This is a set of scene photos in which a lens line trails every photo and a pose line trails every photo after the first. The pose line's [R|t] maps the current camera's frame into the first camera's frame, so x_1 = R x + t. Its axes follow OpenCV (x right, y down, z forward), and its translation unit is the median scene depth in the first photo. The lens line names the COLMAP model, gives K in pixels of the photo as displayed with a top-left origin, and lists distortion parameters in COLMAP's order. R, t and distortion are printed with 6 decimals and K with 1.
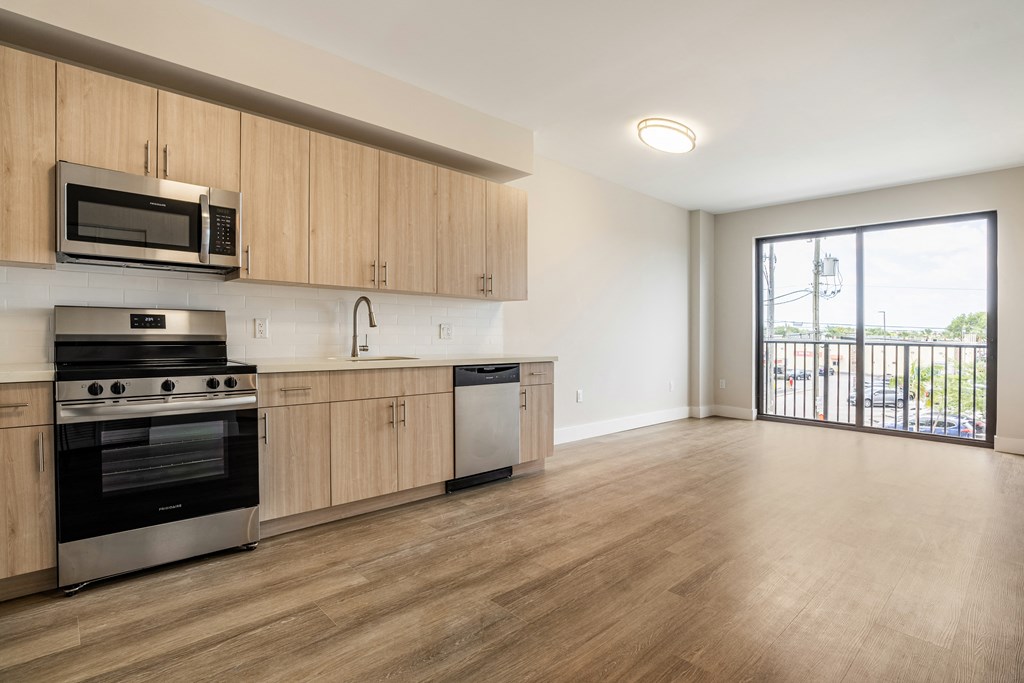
lens RADIAL K [[508.4, 0, 508.4], [0, 508.4, 333.7], [0, 0, 1]] dist [-0.034145, 0.011160]
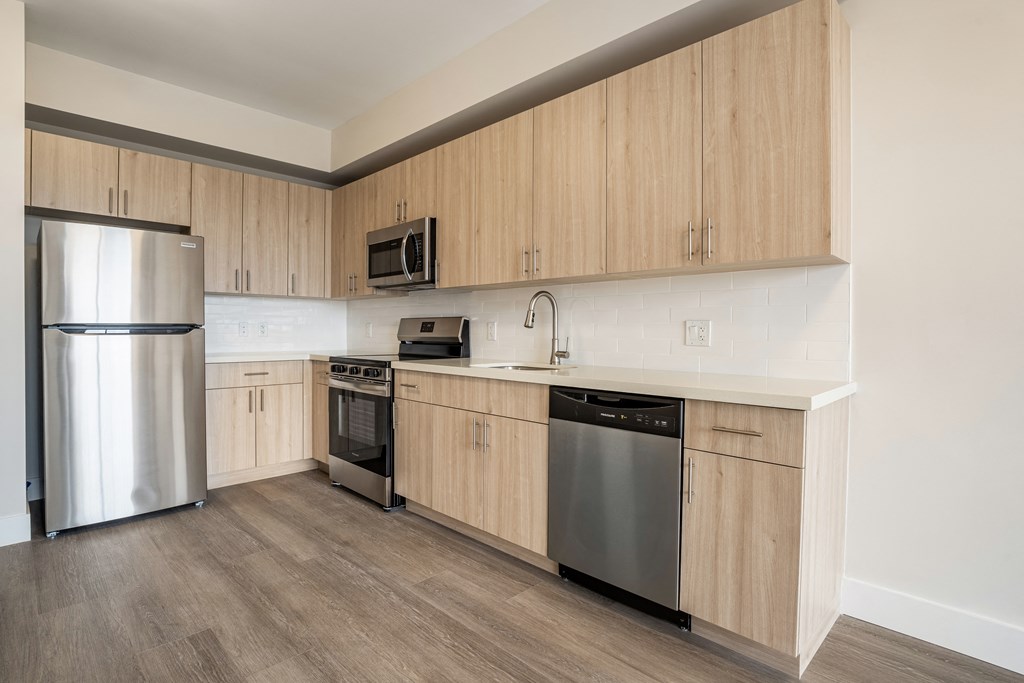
lens RADIAL K [[508.4, 0, 515.7], [0, 508.4, 341.9], [0, 0, 1]] dist [-0.034145, 0.011160]
pose [[0.042770, 0.008998, -0.999044, 0.701555], [-0.005043, 0.999949, 0.008790, 0.002748], [0.999072, 0.004662, 0.042813, 1.205810]]
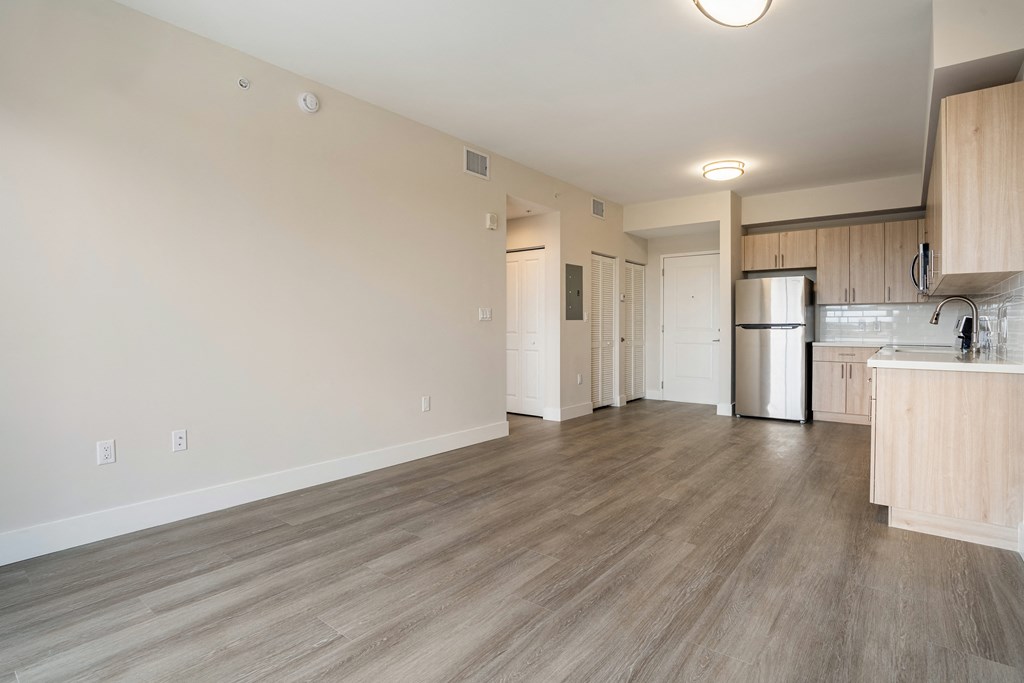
lens RADIAL K [[508.4, 0, 508.5], [0, 508.4, 325.4], [0, 0, 1]] dist [-0.034145, 0.011160]
pose [[-0.990729, -0.015207, -0.135001, 1.037654], [-0.015102, 0.999884, -0.001798, 0.005811], [0.135013, 0.000257, -0.990844, 2.497526]]
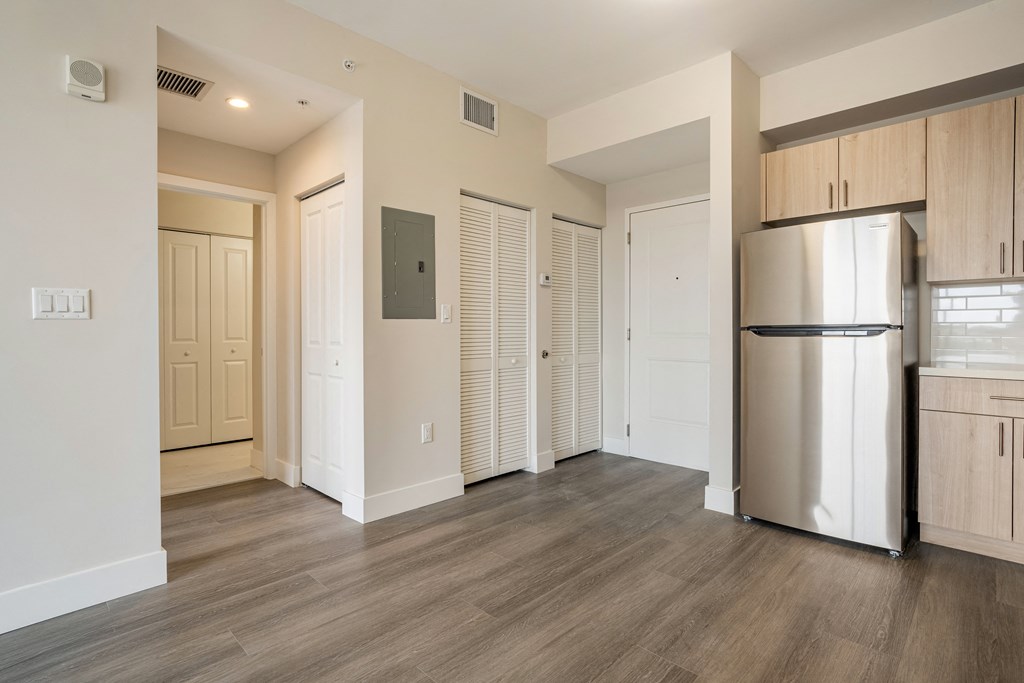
lens RADIAL K [[508.4, 0, 495.8], [0, 508.4, 329.2], [0, 0, 1]] dist [-0.034145, 0.011160]
pose [[-0.999663, -0.014443, -0.021592, 0.242465], [-0.014413, 0.999895, -0.001553, -0.003265], [0.021612, -0.001242, -0.999766, 1.418125]]
